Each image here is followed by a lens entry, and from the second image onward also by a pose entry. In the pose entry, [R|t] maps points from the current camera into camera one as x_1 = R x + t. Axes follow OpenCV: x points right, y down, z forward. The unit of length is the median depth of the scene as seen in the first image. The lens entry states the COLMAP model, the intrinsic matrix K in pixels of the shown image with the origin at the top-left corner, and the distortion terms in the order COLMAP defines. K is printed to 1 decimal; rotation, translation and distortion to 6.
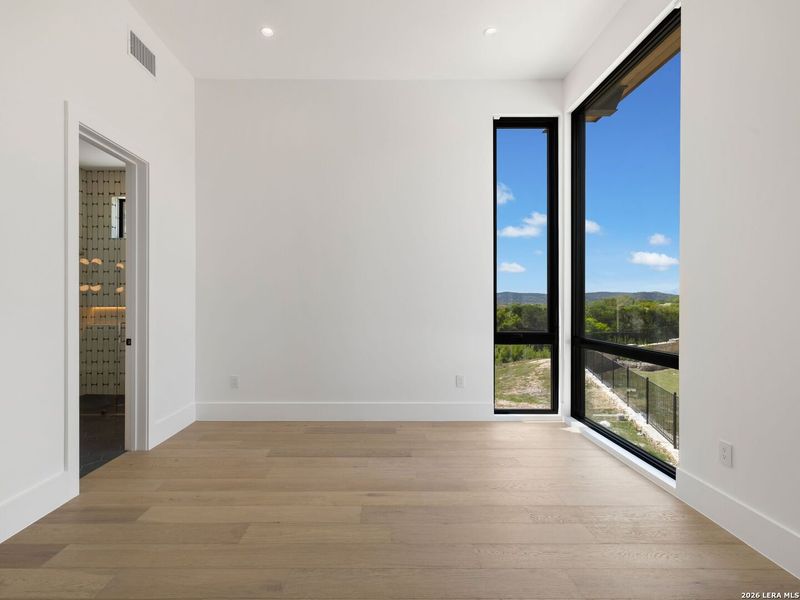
lens RADIAL K [[390.3, 0, 398.7], [0, 390.3, 302.5], [0, 0, 1]] dist [0.002429, 0.000079]
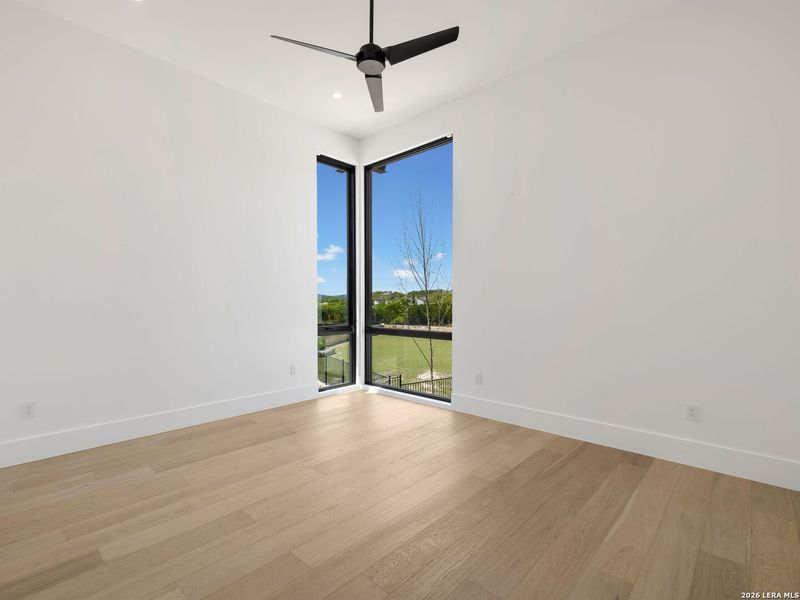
lens RADIAL K [[390.3, 0, 398.7], [0, 390.3, 302.5], [0, 0, 1]] dist [0.002429, 0.000079]
pose [[0.673111, -0.002895, 0.739536, -0.515272], [-0.005485, 0.999945, 0.008906, -0.014131], [-0.739522, -0.010051, 0.673058, -0.031208]]
